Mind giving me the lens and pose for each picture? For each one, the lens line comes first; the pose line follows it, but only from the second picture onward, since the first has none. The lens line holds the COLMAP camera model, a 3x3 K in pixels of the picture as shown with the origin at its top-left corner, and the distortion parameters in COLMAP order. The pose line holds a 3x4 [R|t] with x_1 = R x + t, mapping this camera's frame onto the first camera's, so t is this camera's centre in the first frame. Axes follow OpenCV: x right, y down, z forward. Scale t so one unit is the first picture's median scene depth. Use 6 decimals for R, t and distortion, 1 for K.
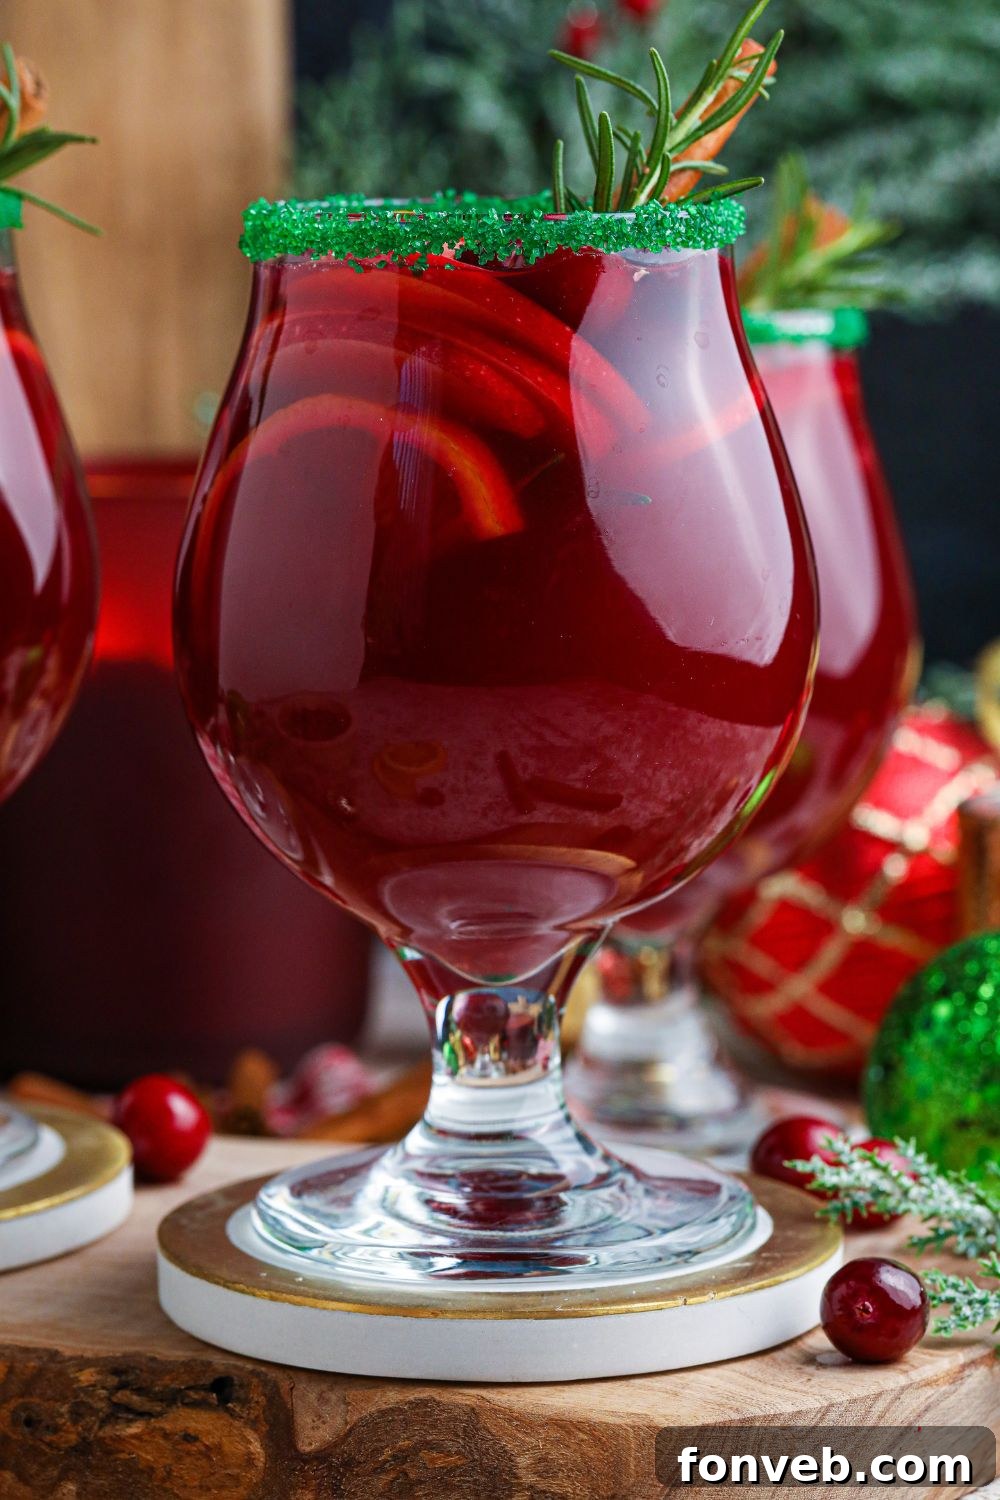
lens RADIAL K [[4804.7, 0, 500.0], [0, 4804.7, 750.0], [0, 0, 1]] dist [-0.085602, 0.219755]
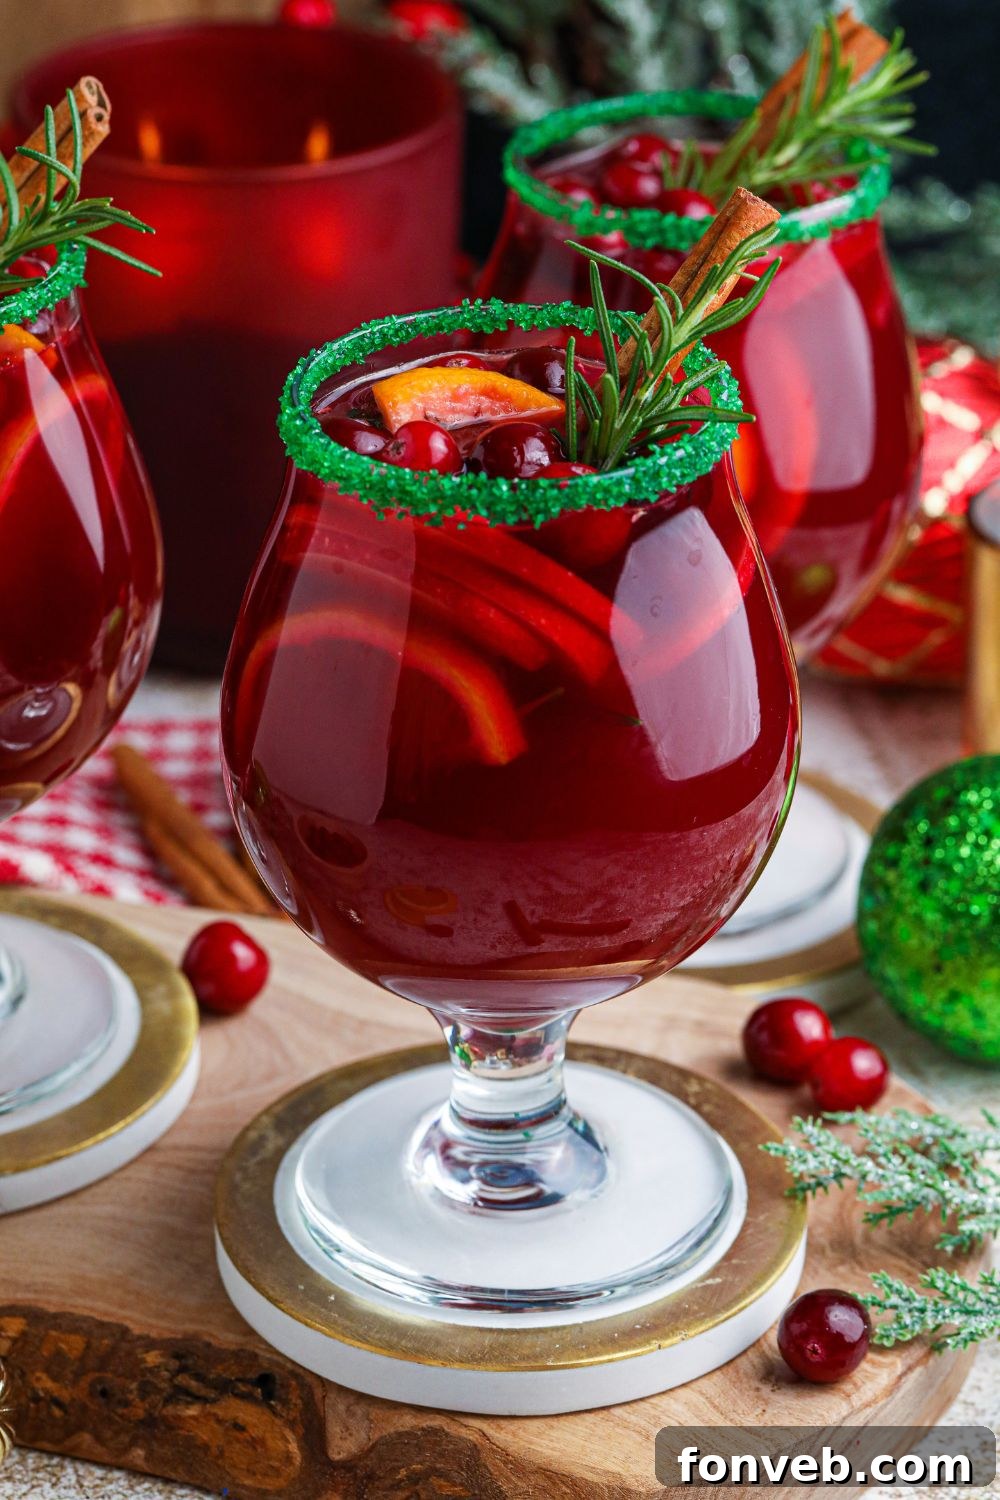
lens RADIAL K [[4804.7, 0, 500.0], [0, 4804.7, 750.0], [0, 0, 1]] dist [-0.085602, 0.219755]
pose [[0.999189, 0.023874, -0.032421, 0.033860], [-0.010997, 0.936448, 0.350633, -0.426412], [0.038732, -0.349992, 0.935951, -0.044891]]
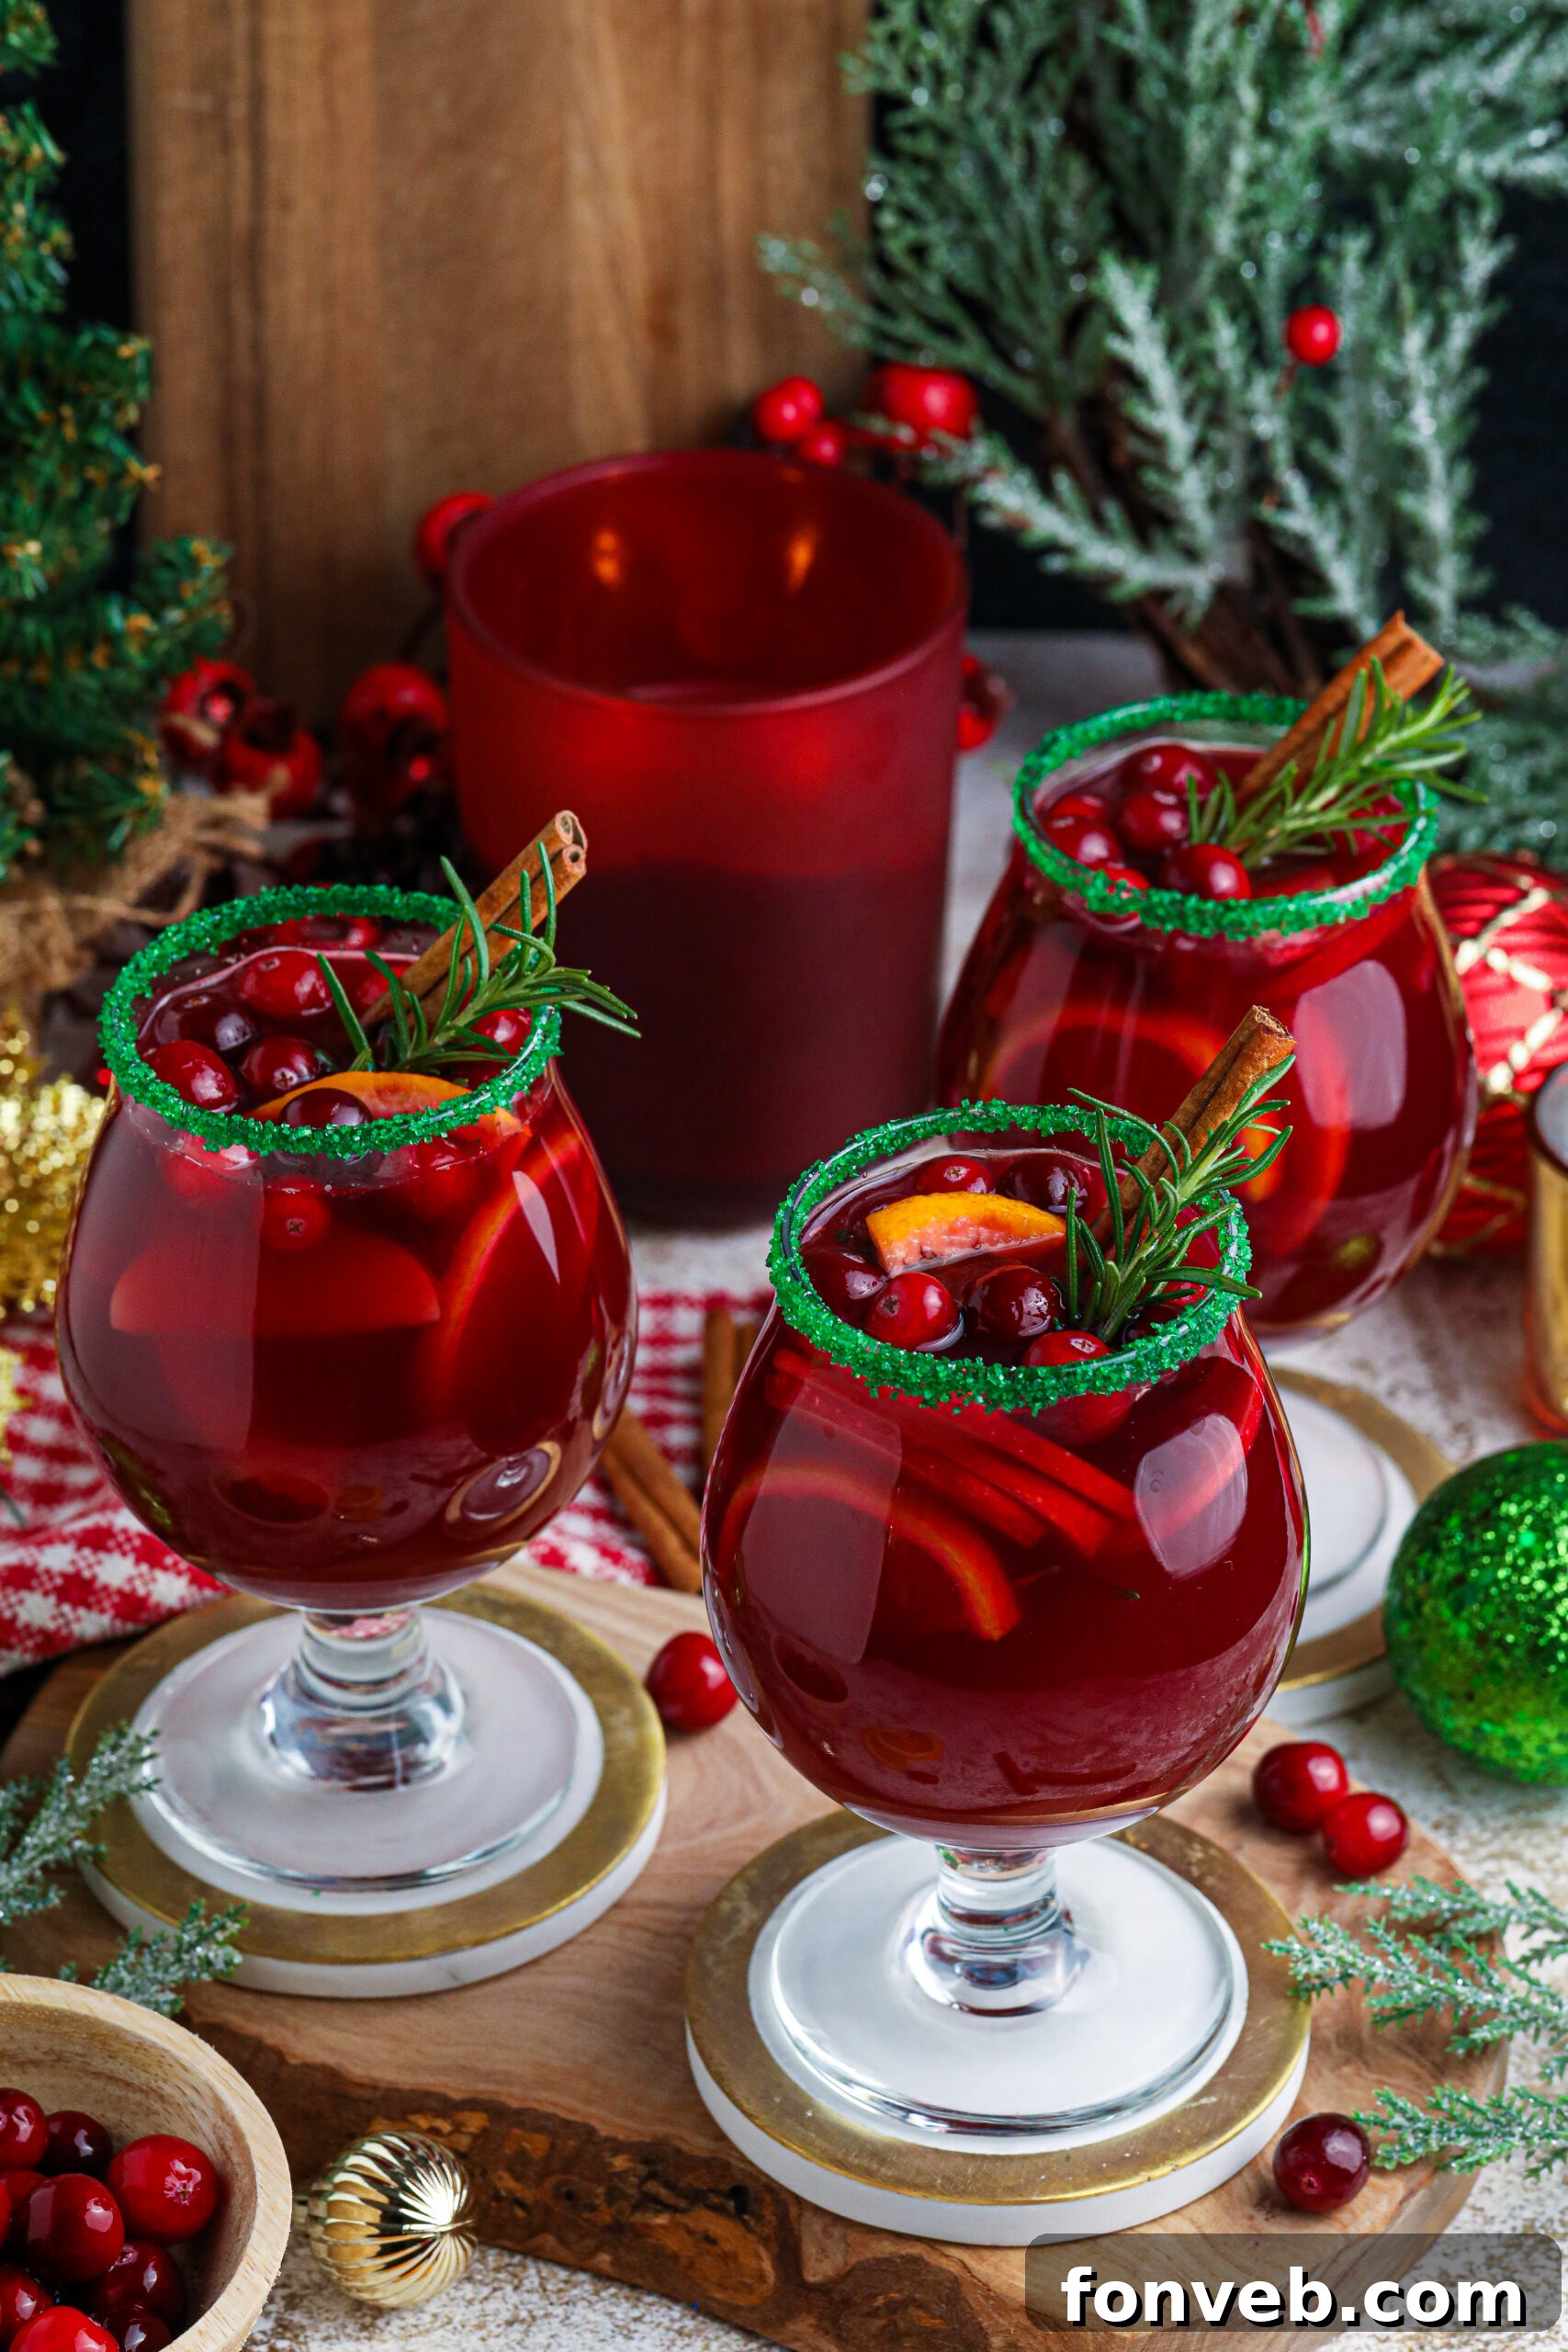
lens RADIAL K [[7270.4, 0, 784.0], [0, 7270.4, 1176.0], [0, 0, 1]] dist [-0.173345, 0.873063]
pose [[0.997231, 0.044061, -0.059910, 0.044249], [-0.011471, 0.887078, 0.461476, -0.868558], [0.073478, -0.459511, 0.885127, -0.399445]]
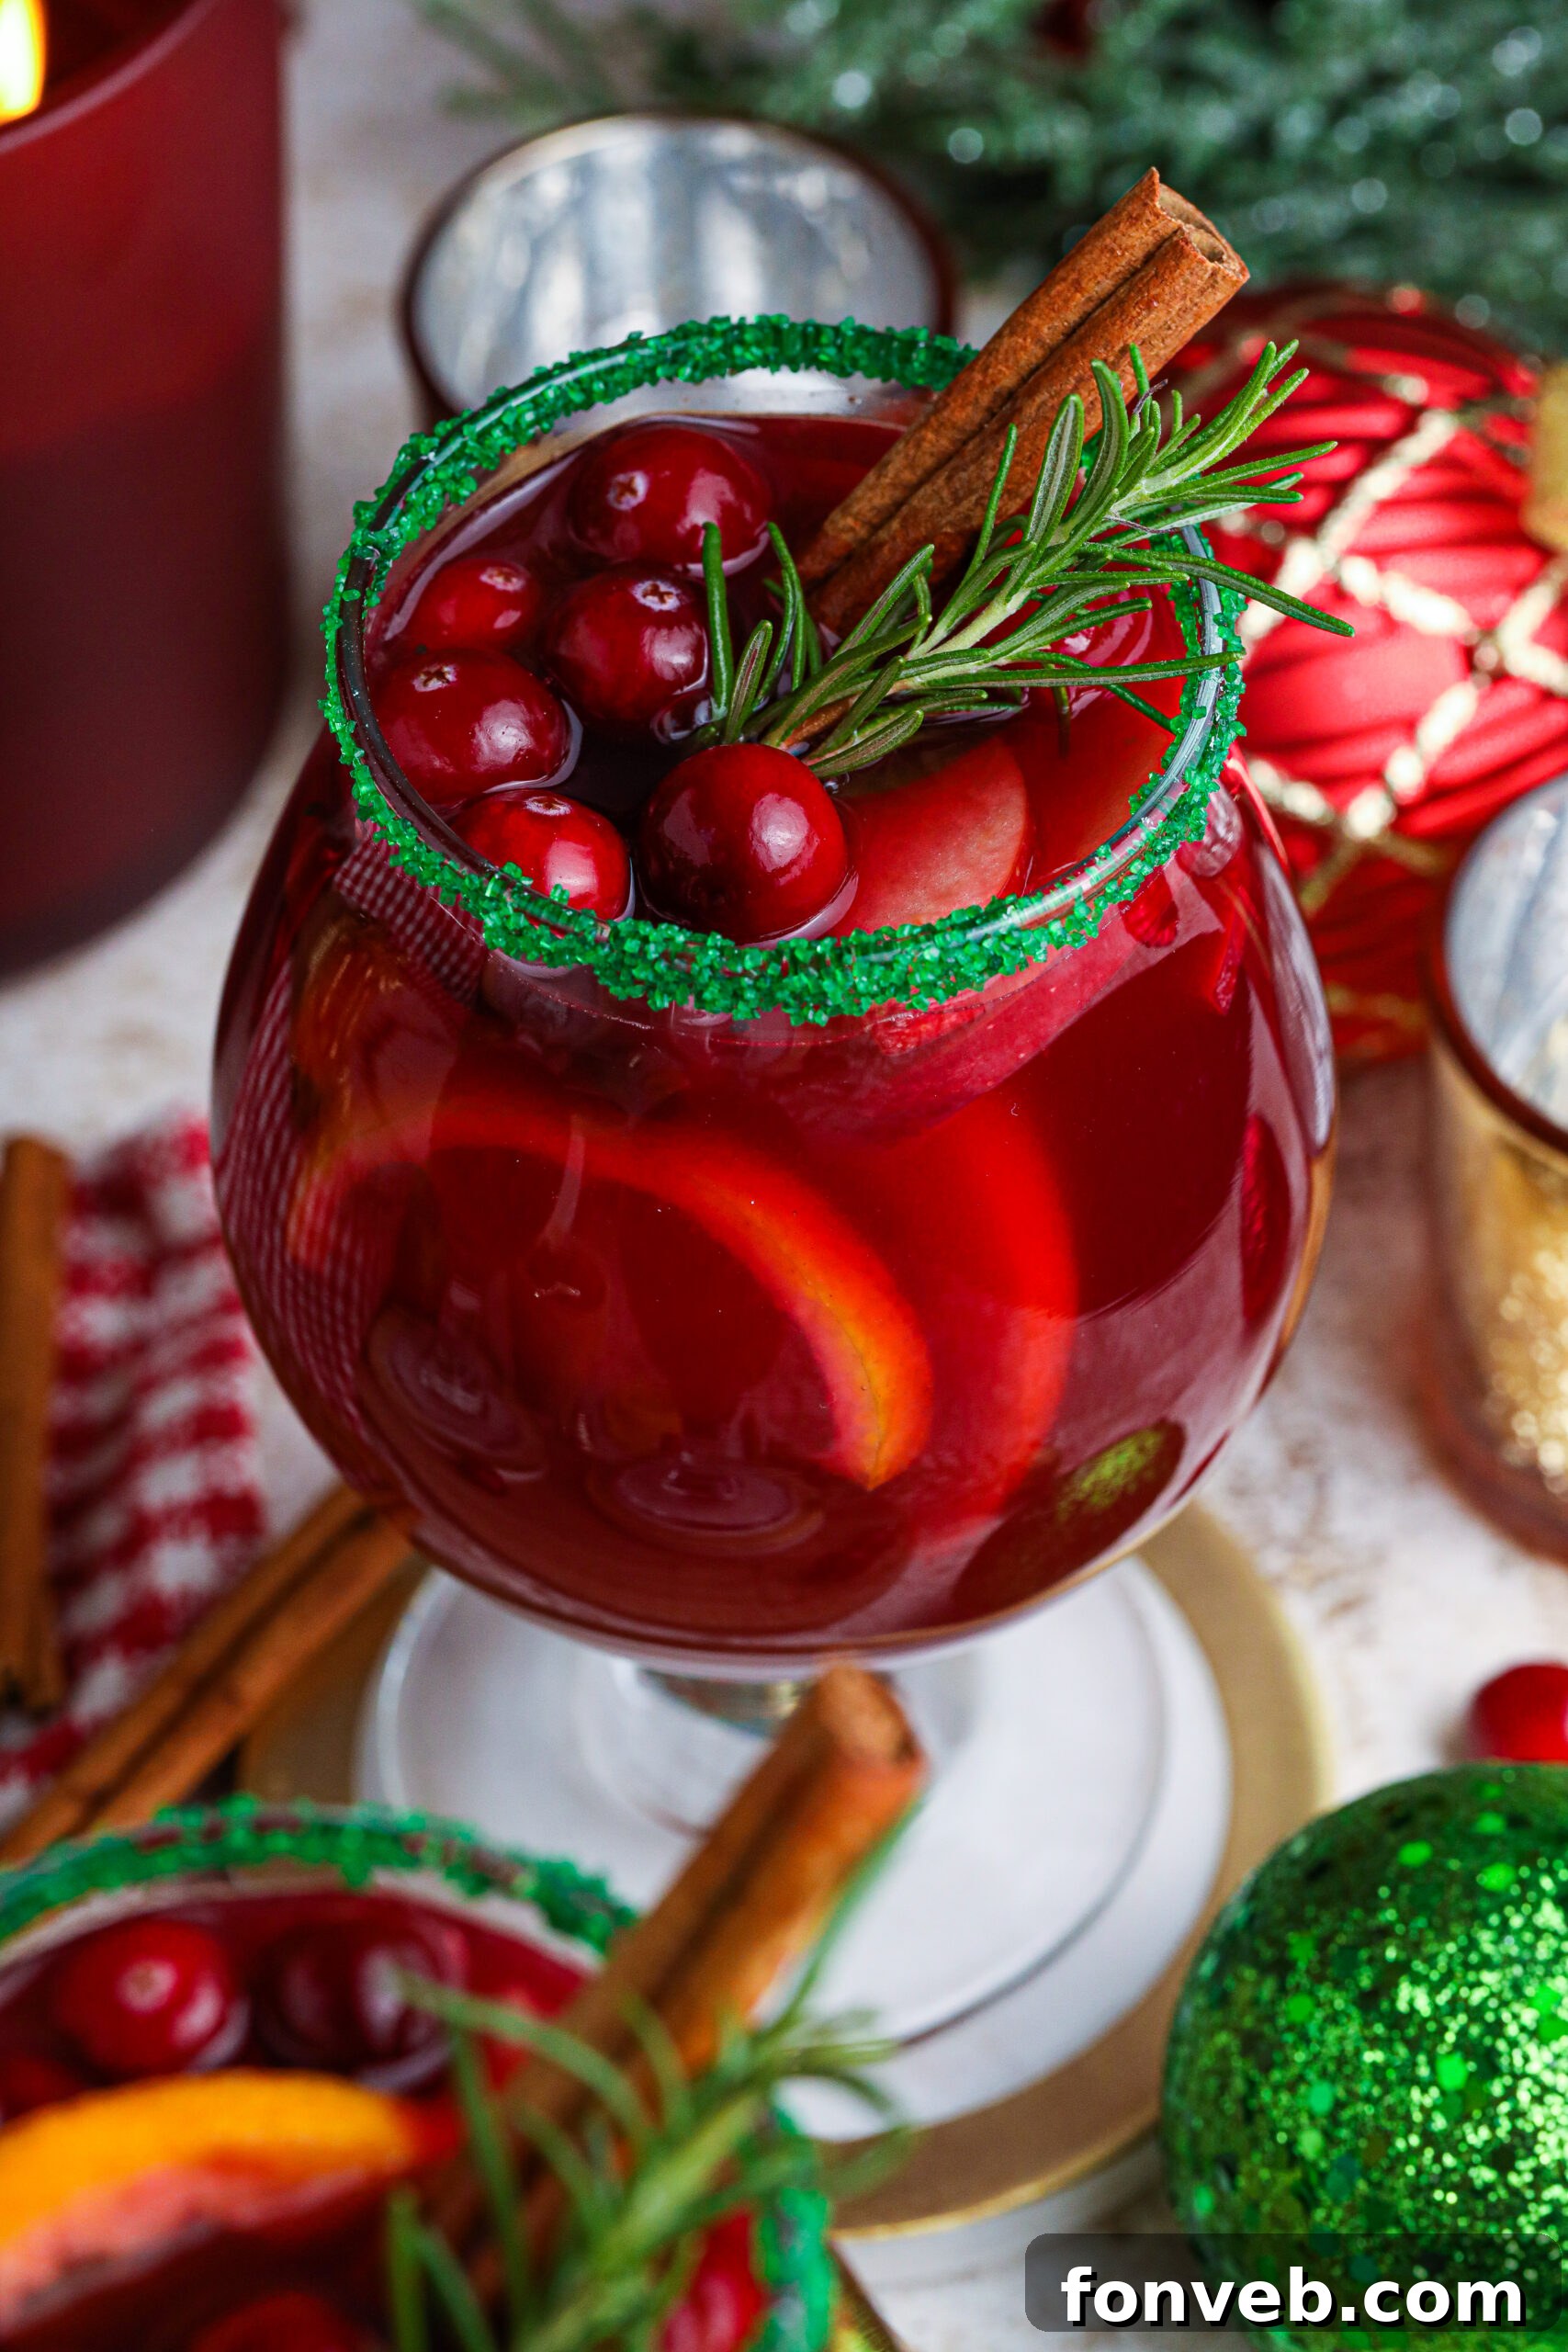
lens RADIAL K [[7907.2, 0, 828.4], [0, 7907.2, 1073.5], [0, 0, 1]] dist [0.012286, 2.015178]
pose [[0.999785, 0.016739, -0.012267, 0.058570], [-0.003987, 0.735051, 0.678000, -0.695773], [0.020366, -0.677806, 0.734959, 0.556198]]
